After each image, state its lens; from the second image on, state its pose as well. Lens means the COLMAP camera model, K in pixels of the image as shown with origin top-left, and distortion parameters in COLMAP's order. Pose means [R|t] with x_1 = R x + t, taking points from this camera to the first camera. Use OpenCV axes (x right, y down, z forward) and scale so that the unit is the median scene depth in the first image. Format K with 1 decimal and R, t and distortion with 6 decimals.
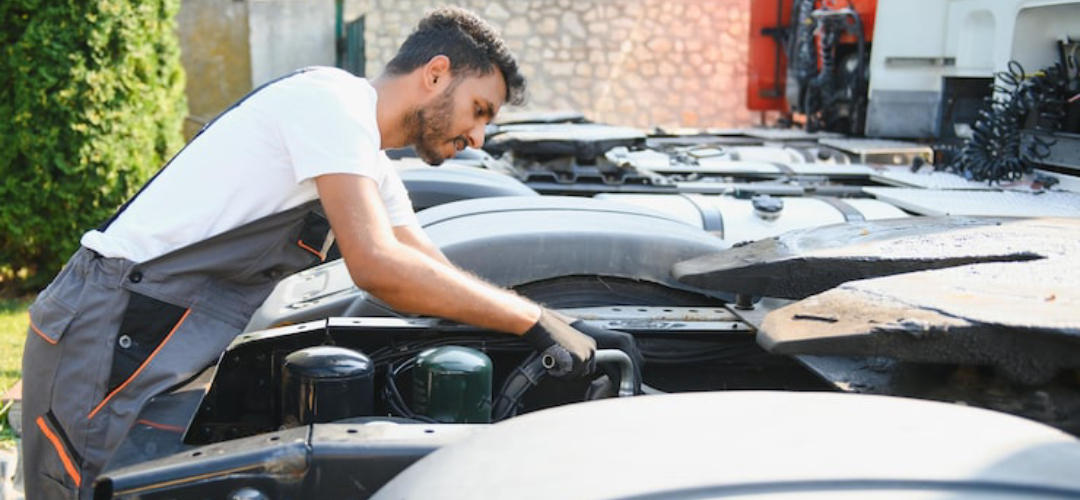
lens RADIAL K [[467.3, 0, 541.3], [0, 467.3, 248.8], [0, 0, 1]] dist [0.002227, 0.001287]
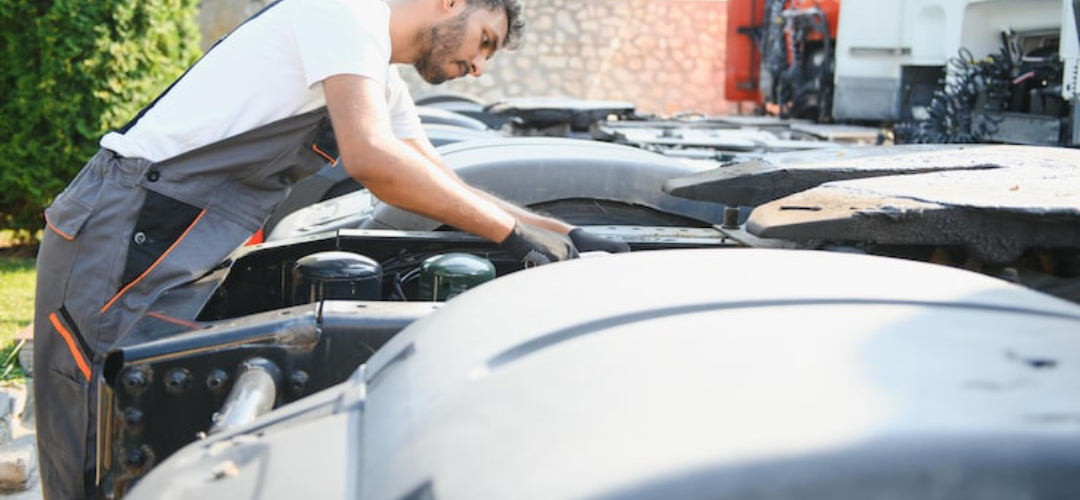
lens RADIAL K [[433.1, 0, 542.0], [0, 433.1, 250.3], [0, 0, 1]] dist [0.003972, 0.000078]
pose [[0.999742, 0.005963, 0.021939, -0.017245], [-0.005108, 0.999233, -0.038812, 0.192634], [-0.022153, 0.038690, 0.999006, 0.017452]]
